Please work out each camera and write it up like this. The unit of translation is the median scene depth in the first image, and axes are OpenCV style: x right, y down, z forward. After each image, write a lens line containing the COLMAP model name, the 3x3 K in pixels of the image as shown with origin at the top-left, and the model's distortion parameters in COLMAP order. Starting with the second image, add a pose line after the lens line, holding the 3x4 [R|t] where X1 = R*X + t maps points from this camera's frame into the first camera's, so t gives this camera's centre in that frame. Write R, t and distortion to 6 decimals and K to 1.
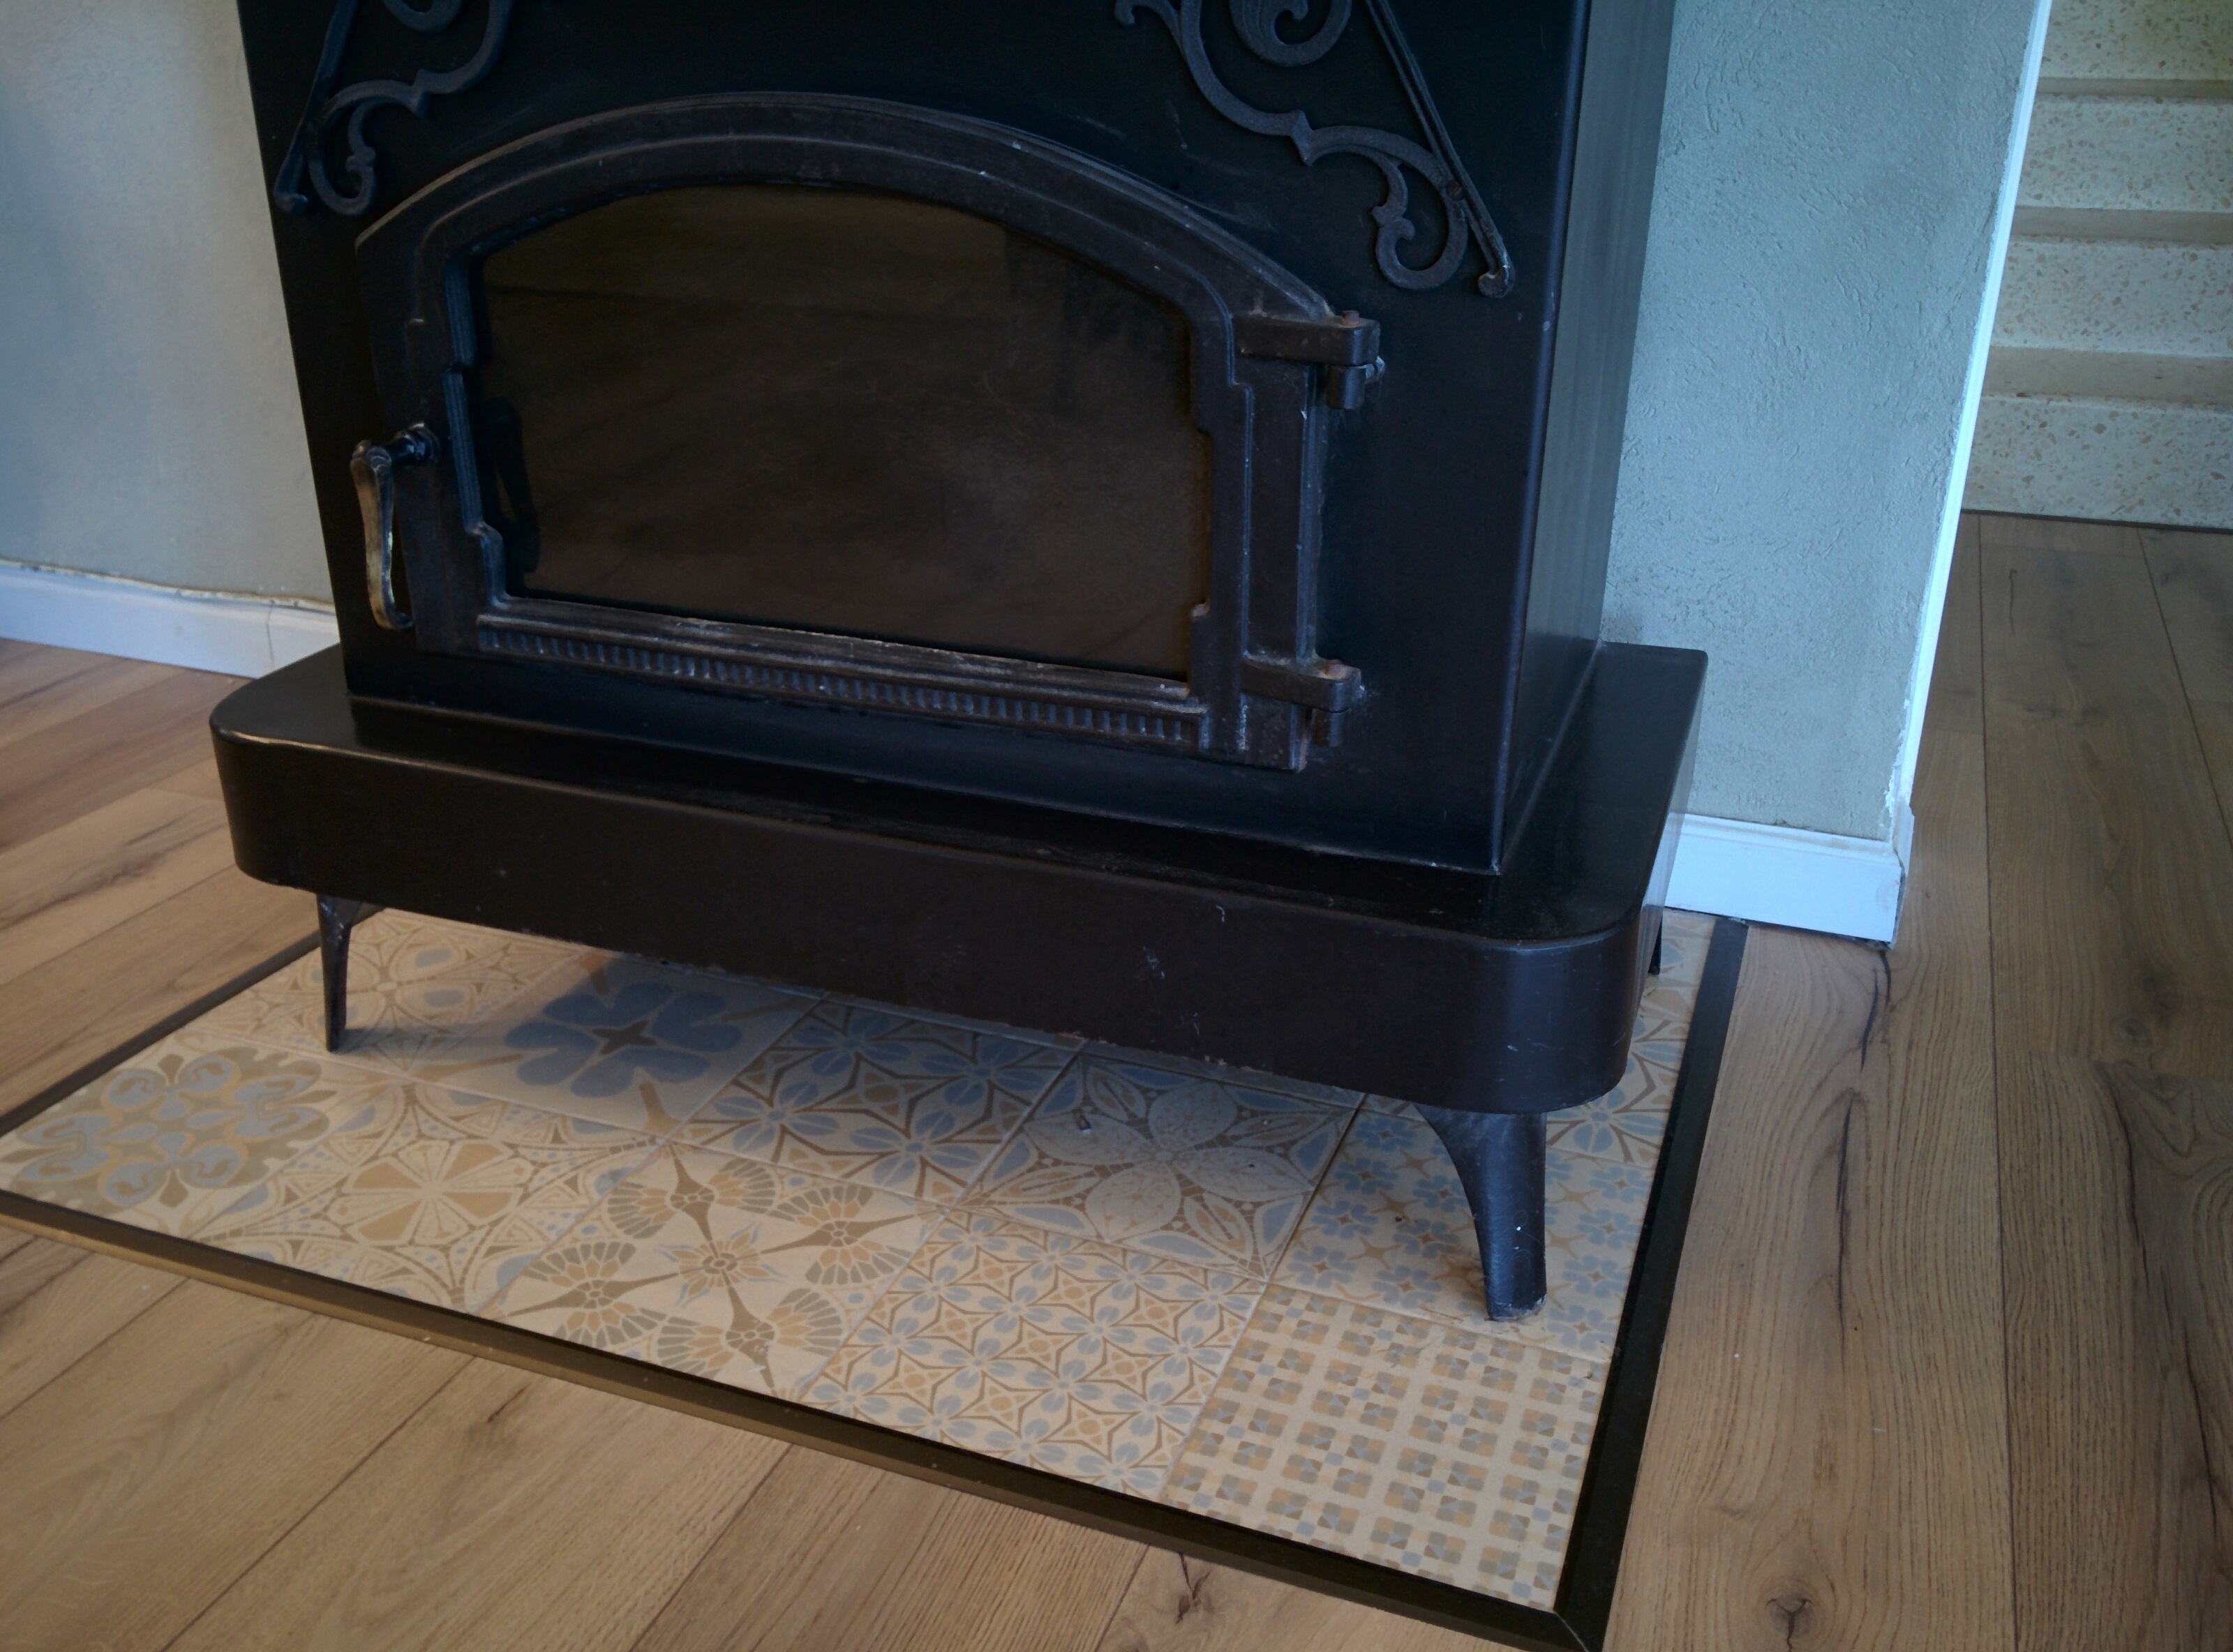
lens RADIAL K [[1957.3, 0, 1182.2], [0, 1957.3, 824.8], [0, 0, 1]] dist [0.126024, -0.156871]
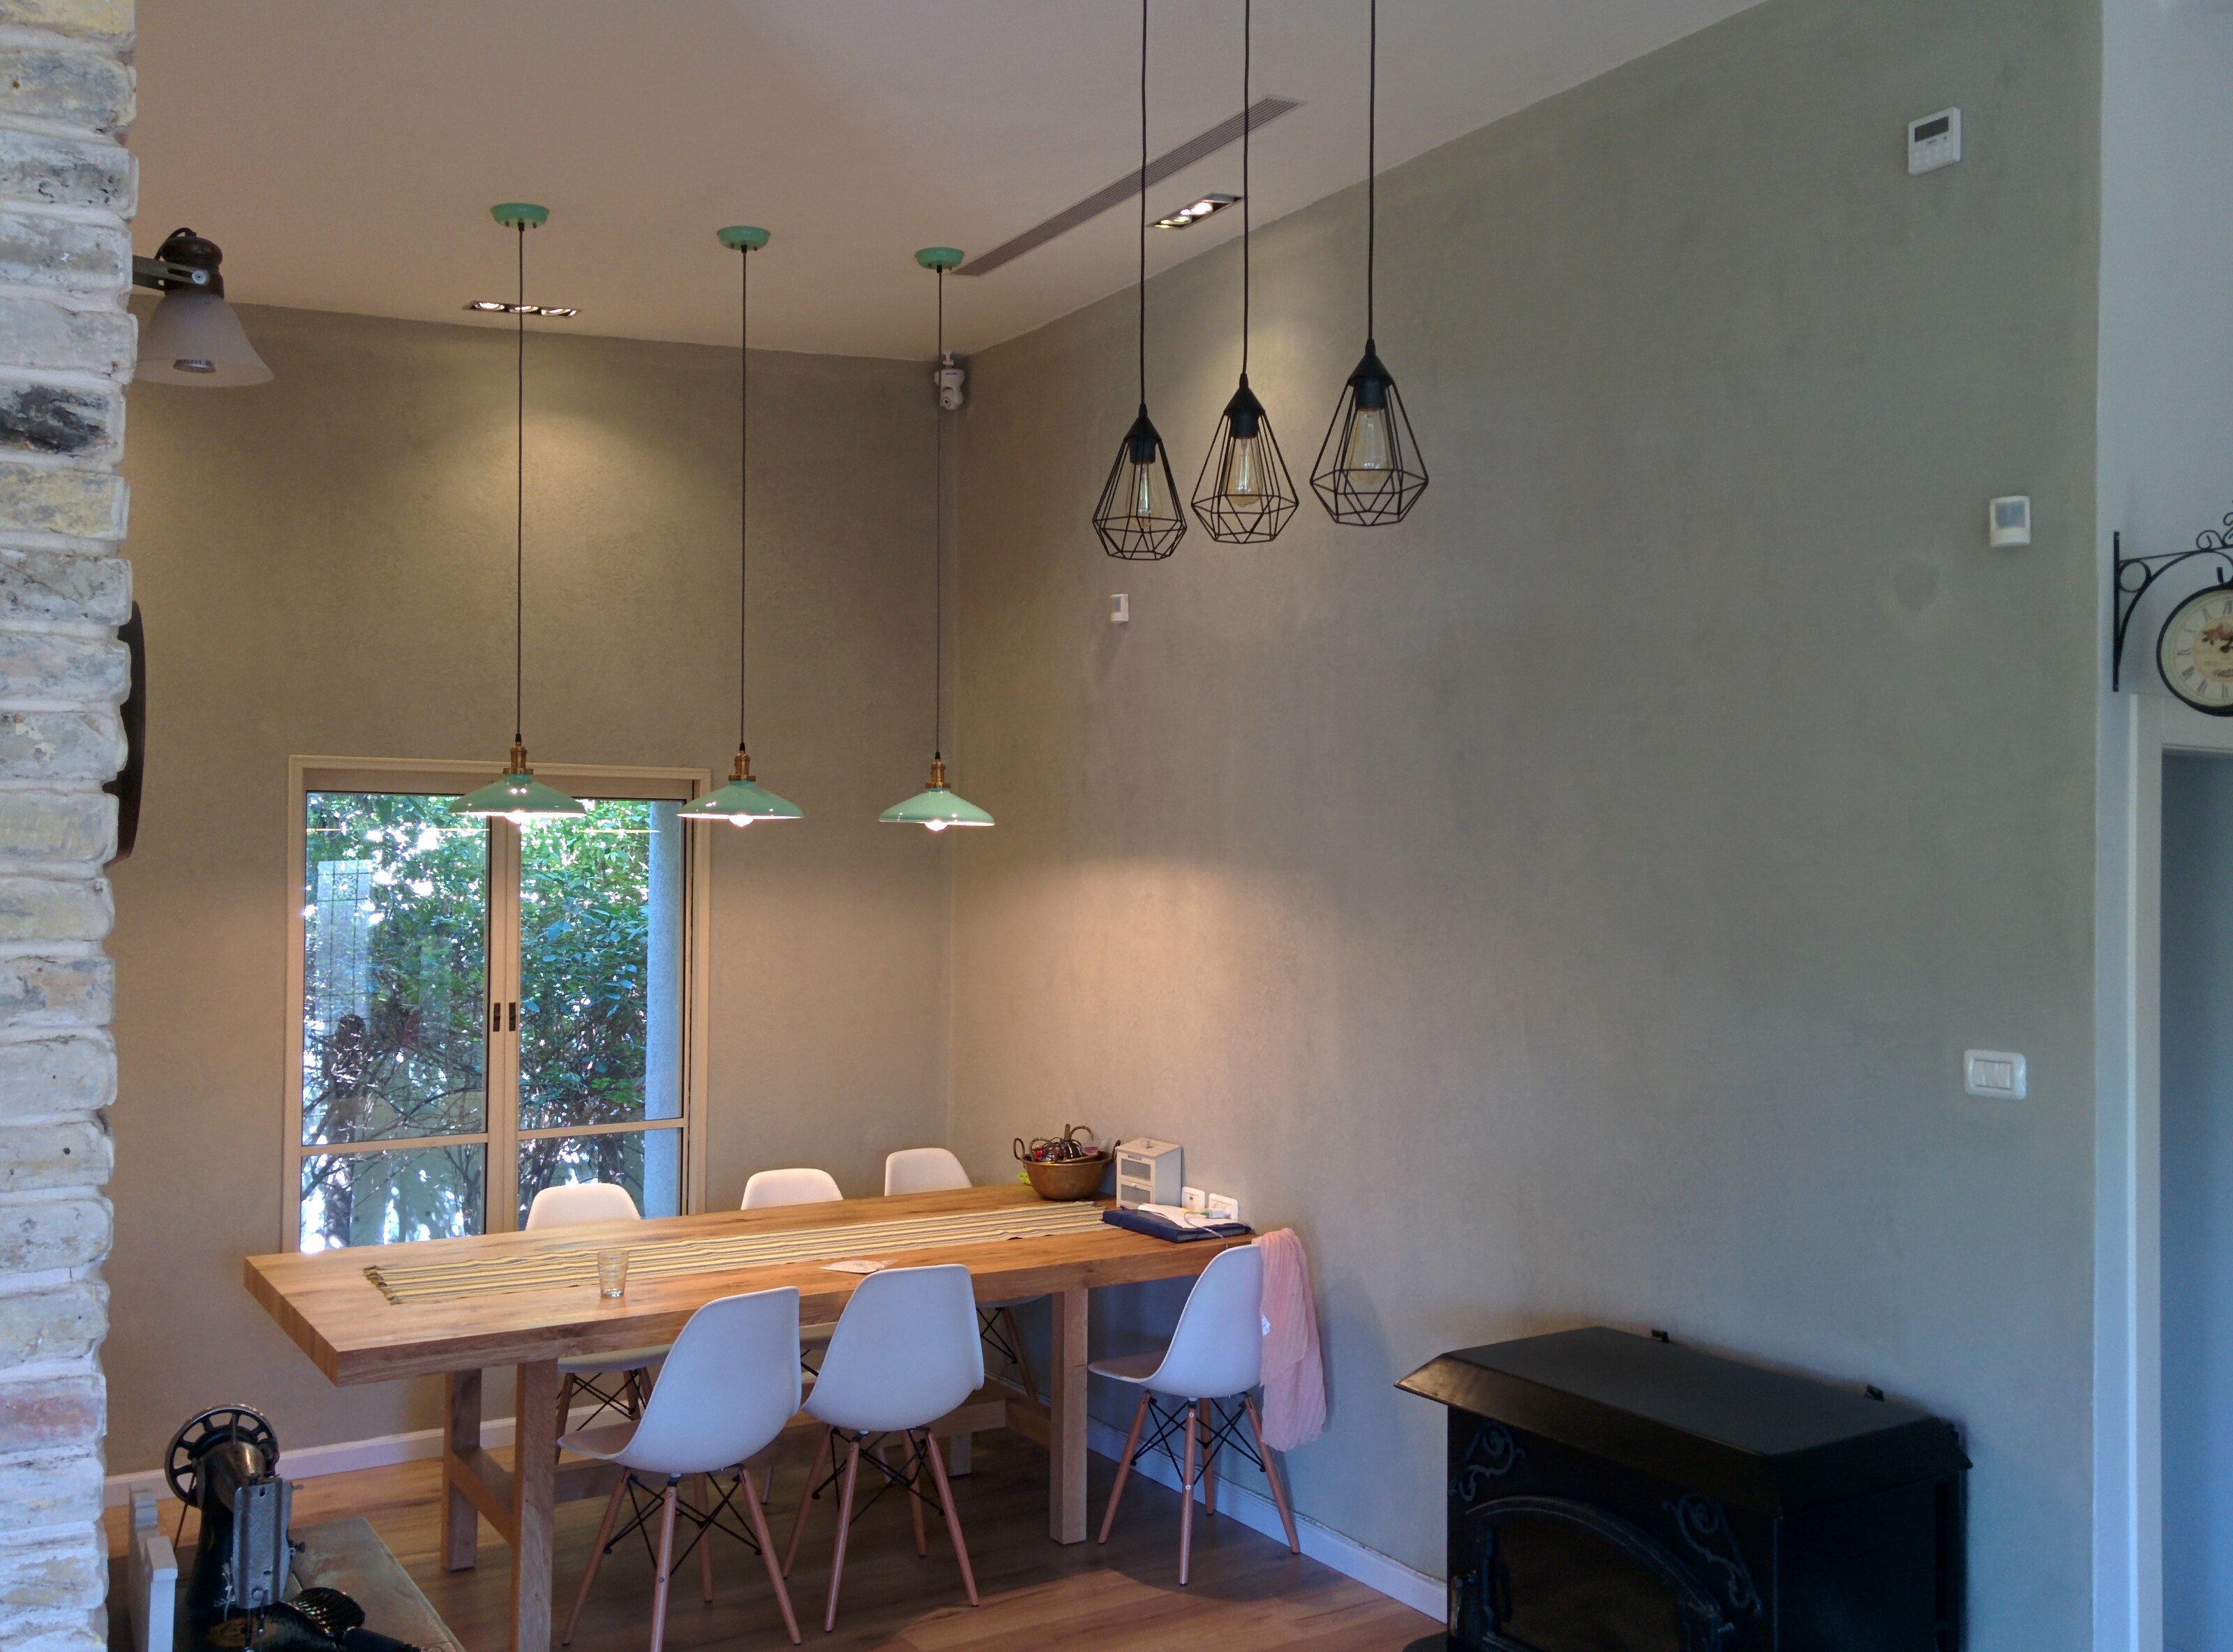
lens RADIAL K [[1957.3, 0, 1182.2], [0, 1957.3, 824.8], [0, 0, 1]] dist [0.126024, -0.156871]
pose [[0.809756, -0.013855, -0.586604, 1.144350], [-0.237008, 0.906815, -0.348587, -0.063818], [0.536771, 0.421300, 0.731015, -2.124011]]
